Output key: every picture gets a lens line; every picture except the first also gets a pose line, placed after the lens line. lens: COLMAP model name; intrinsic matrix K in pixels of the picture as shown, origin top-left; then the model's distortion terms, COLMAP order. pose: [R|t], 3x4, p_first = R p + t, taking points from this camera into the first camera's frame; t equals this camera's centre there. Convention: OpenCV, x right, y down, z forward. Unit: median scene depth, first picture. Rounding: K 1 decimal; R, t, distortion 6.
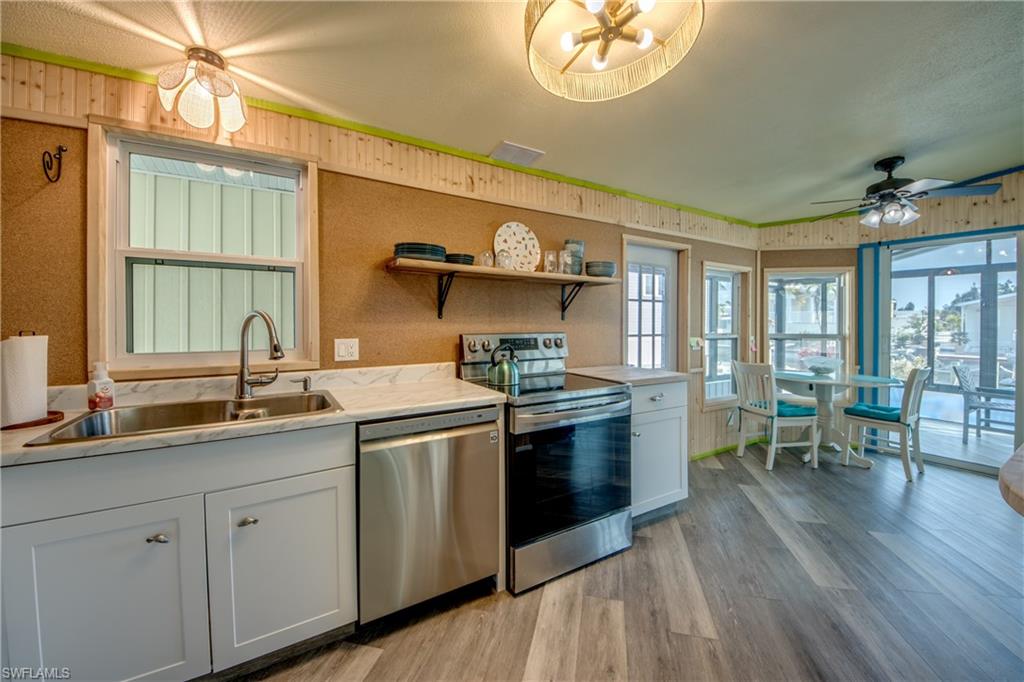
lens RADIAL K [[398.6, 0, 512.7], [0, 398.6, 326.0], [0, 0, 1]] dist [0.045713, -0.033515]
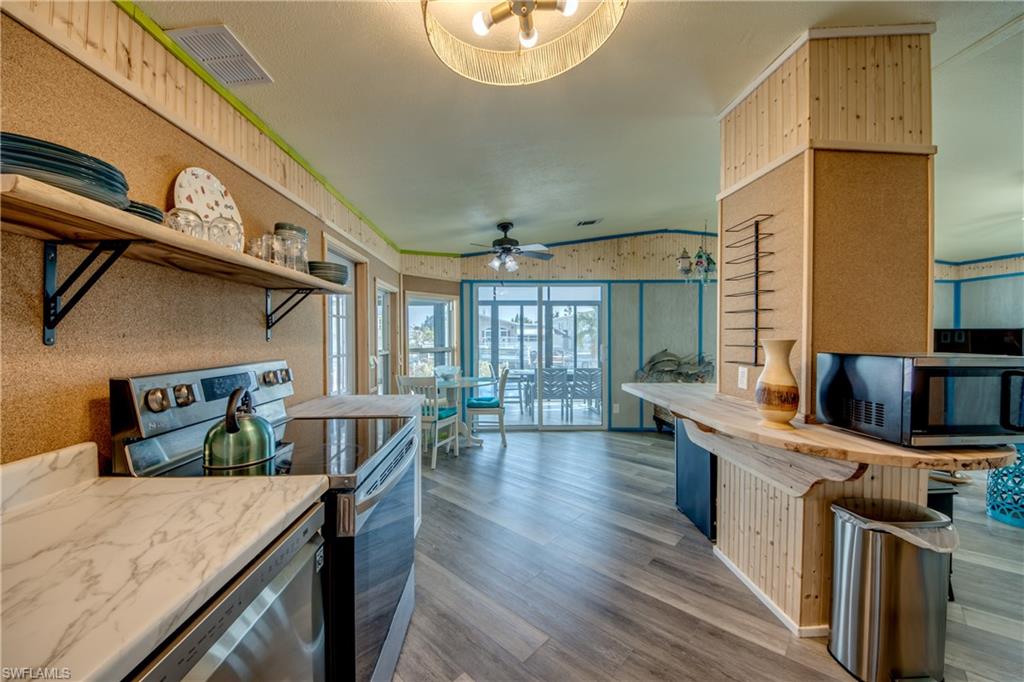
lens RADIAL K [[385.5, 0, 511.1], [0, 385.5, 340.5], [0, 0, 1]] dist [0.038580, -0.021631]
pose [[0.494960, -0.014716, 0.868791, -0.299042], [0.010672, 0.999884, 0.010857, -0.022579], [-0.868850, 0.003898, 0.495059, 0.391694]]
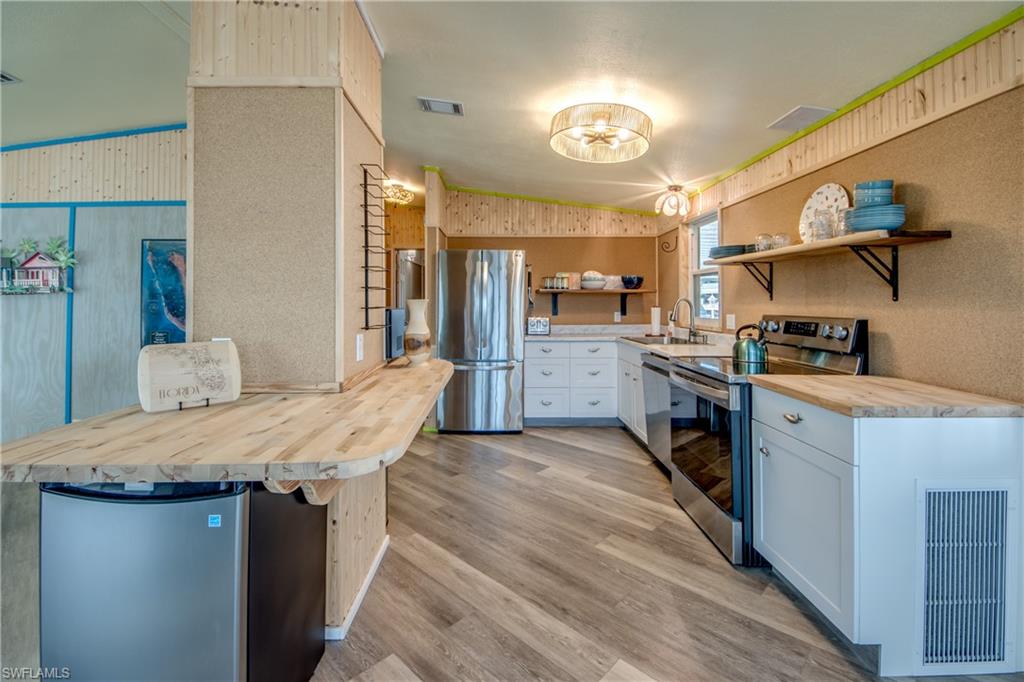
lens RADIAL K [[446.8, 0, 501.5], [0, 446.8, 299.7], [0, 0, 1]] dist [-0.002071, -0.000939]
pose [[-0.522347, -0.005444, -0.852715, 1.308492], [-0.009385, 0.999956, -0.000635, -0.012875], [0.852681, 0.007670, -0.522375, 1.027653]]
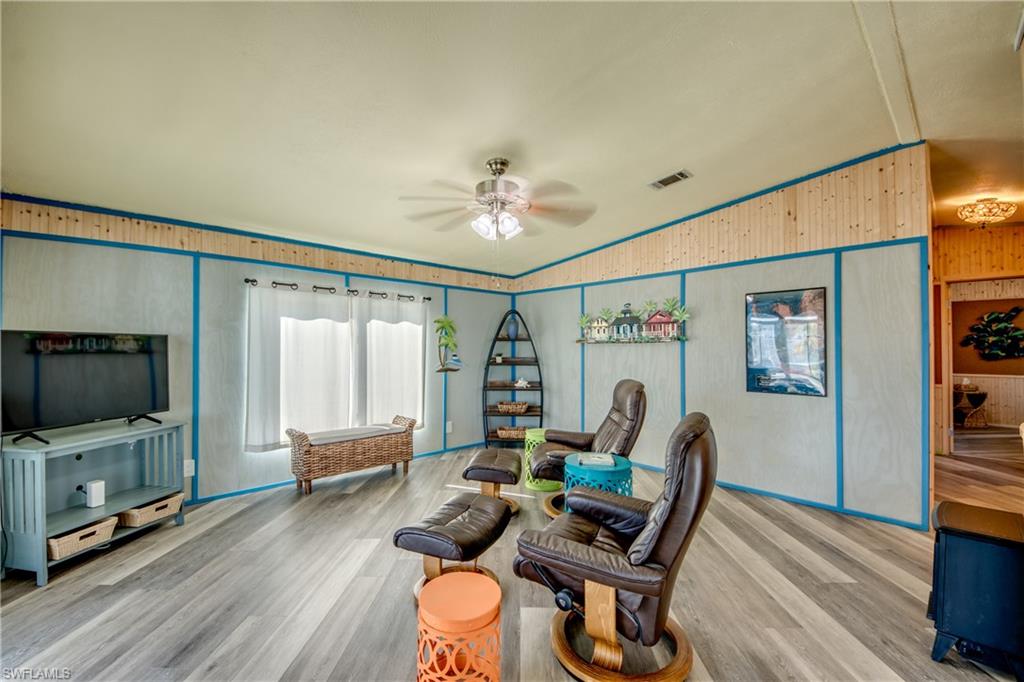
lens RADIAL K [[420.8, 0, 513.3], [0, 420.8, 343.8], [0, 0, 1]] dist [0.030164, -0.023930]
pose [[-0.979828, -0.001995, -0.199834, 1.853066], [-0.001918, 0.999998, -0.000583, -0.009393], [0.199835, -0.000188, -0.979830, 0.647424]]
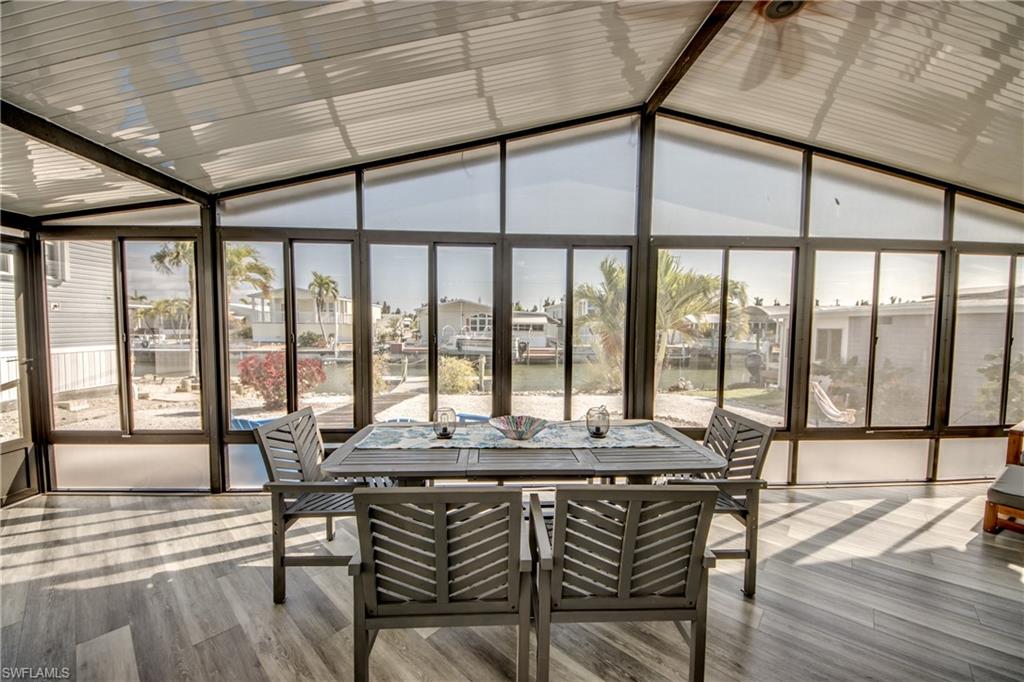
lens RADIAL K [[392.7, 0, 510.5], [0, 392.7, 344.9], [0, 0, 1]] dist [0.002996, -0.008476]
pose [[0.484537, -0.044455, 0.873641, 1.792977], [0.001717, 0.998754, 0.049870, -0.018784], [-0.874769, -0.022664, 0.484009, 1.148102]]
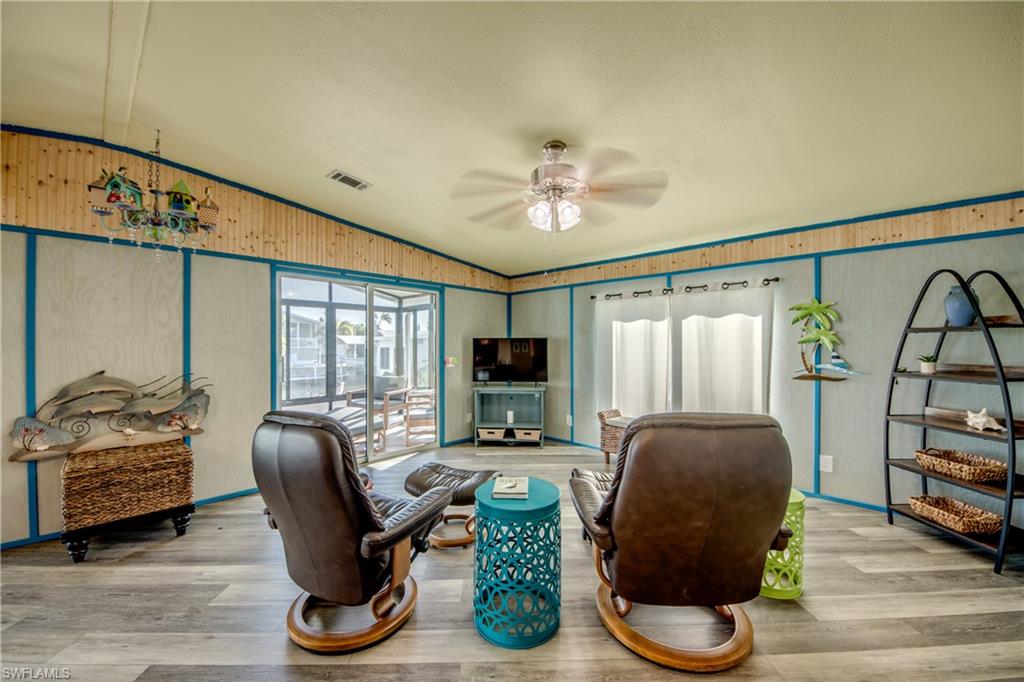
lens RADIAL K [[384.4, 0, 511.2], [0, 384.4, 345.0], [0, 0, 1]] dist [0.028346, -0.020389]
pose [[-0.247748, 0.000382, 0.968824, 0.686555], [0.010815, 0.999939, 0.002372, -0.004376], [-0.968764, 0.011065, -0.247737, -0.177199]]
